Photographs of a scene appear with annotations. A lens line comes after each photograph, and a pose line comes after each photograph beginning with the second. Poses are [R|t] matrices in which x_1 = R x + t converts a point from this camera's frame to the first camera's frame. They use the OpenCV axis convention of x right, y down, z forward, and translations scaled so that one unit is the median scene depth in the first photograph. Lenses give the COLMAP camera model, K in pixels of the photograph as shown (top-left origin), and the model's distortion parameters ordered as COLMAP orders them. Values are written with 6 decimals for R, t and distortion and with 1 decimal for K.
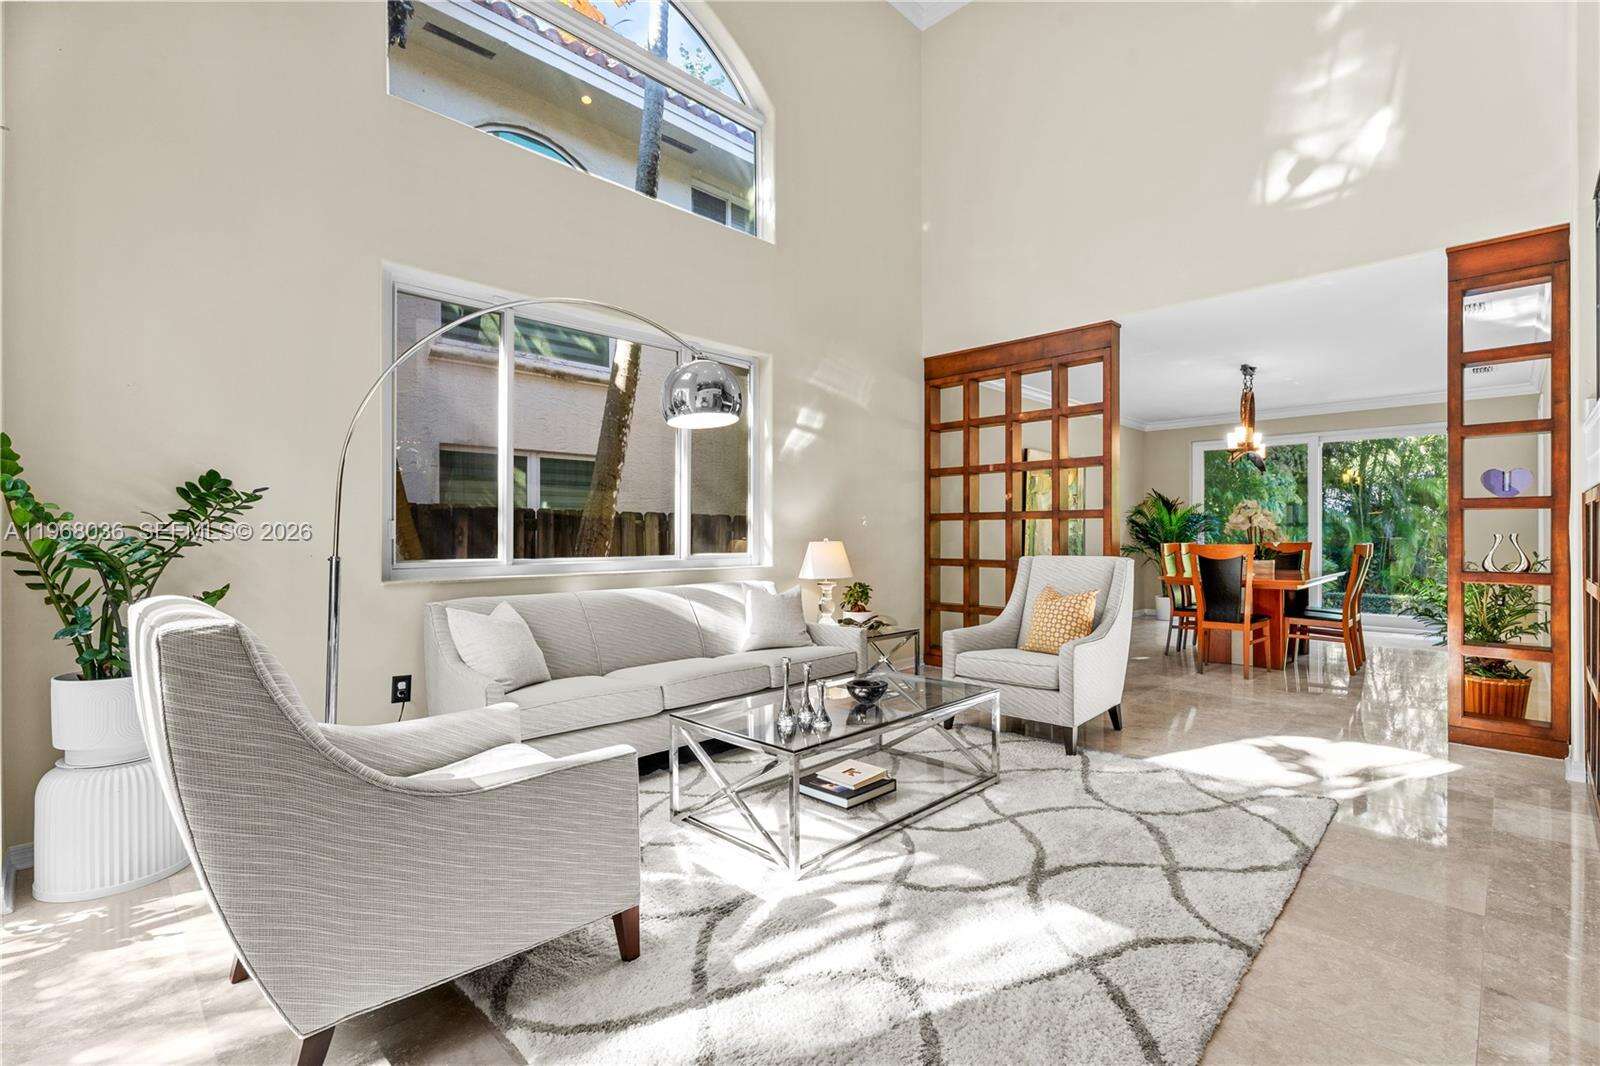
lens RADIAL K [[712.3, 0, 806.4], [0, 712.3, 535.9], [0, 0, 1]] dist [-0.000872, 0.000355]
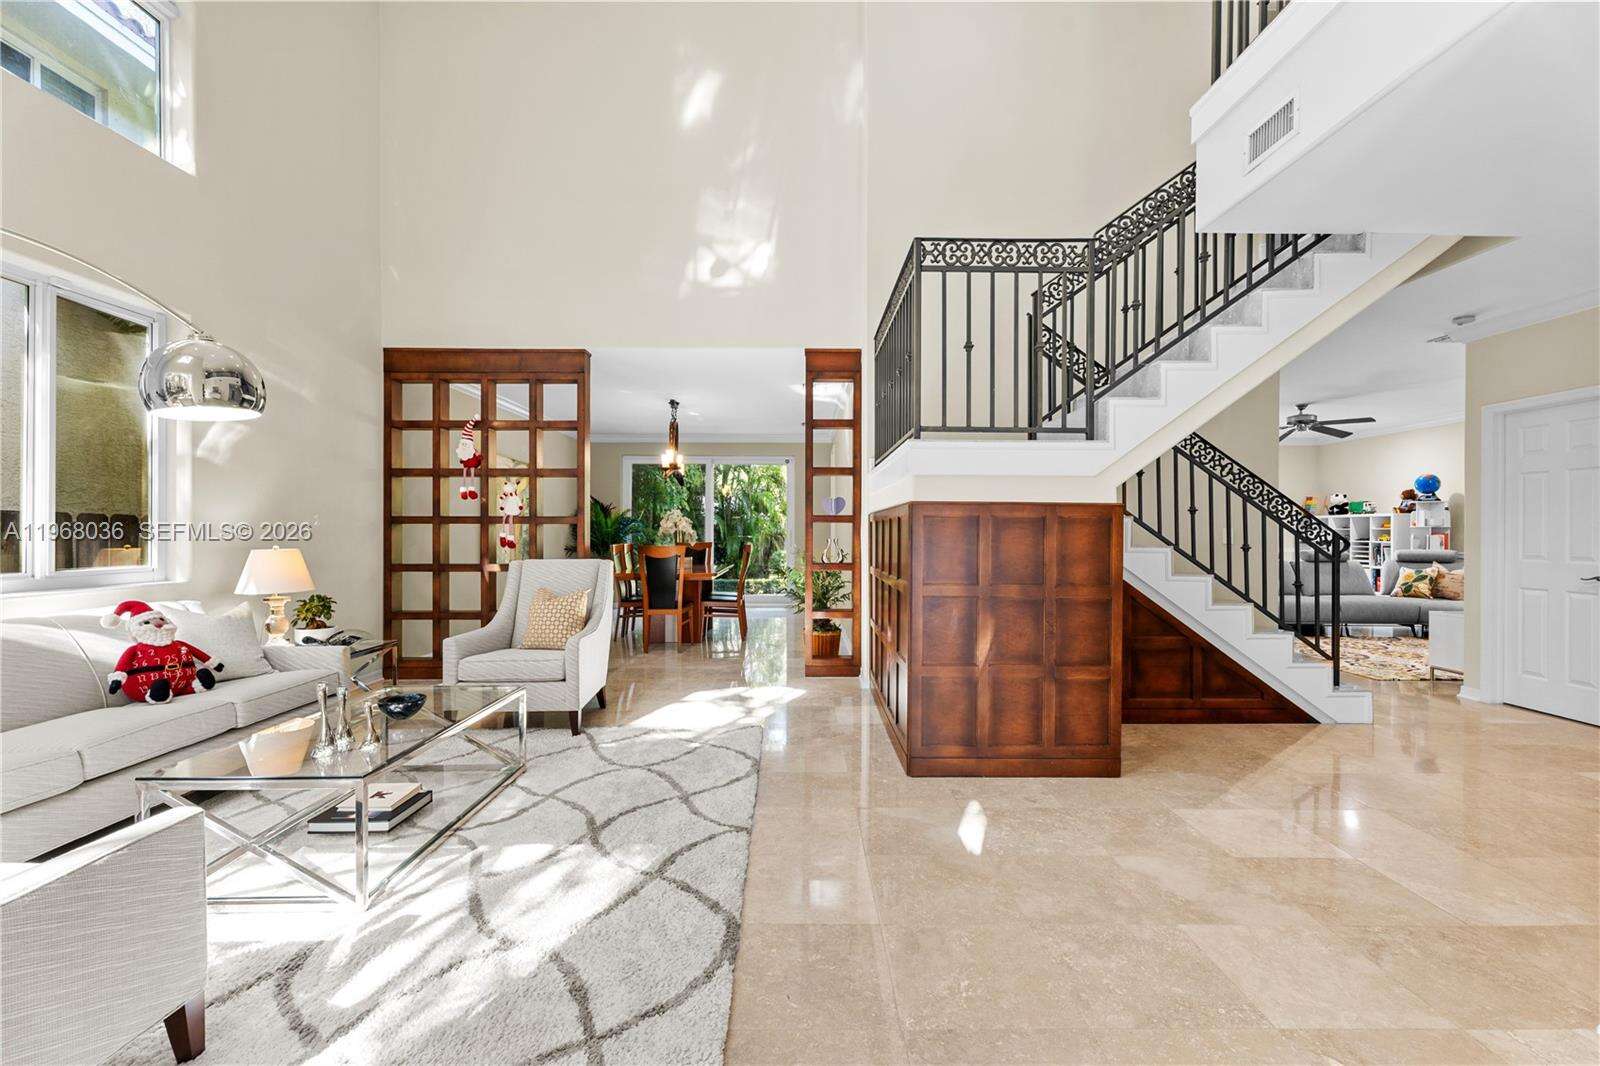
lens RADIAL K [[712.3, 0, 806.4], [0, 712.3, 535.9], [0, 0, 1]] dist [-0.000872, 0.000355]
pose [[0.702286, -0.003194, 0.711887, -0.156952], [0.000127, 0.999990, 0.004362, -0.014105], [-0.711895, -0.002973, 0.702280, -0.053684]]
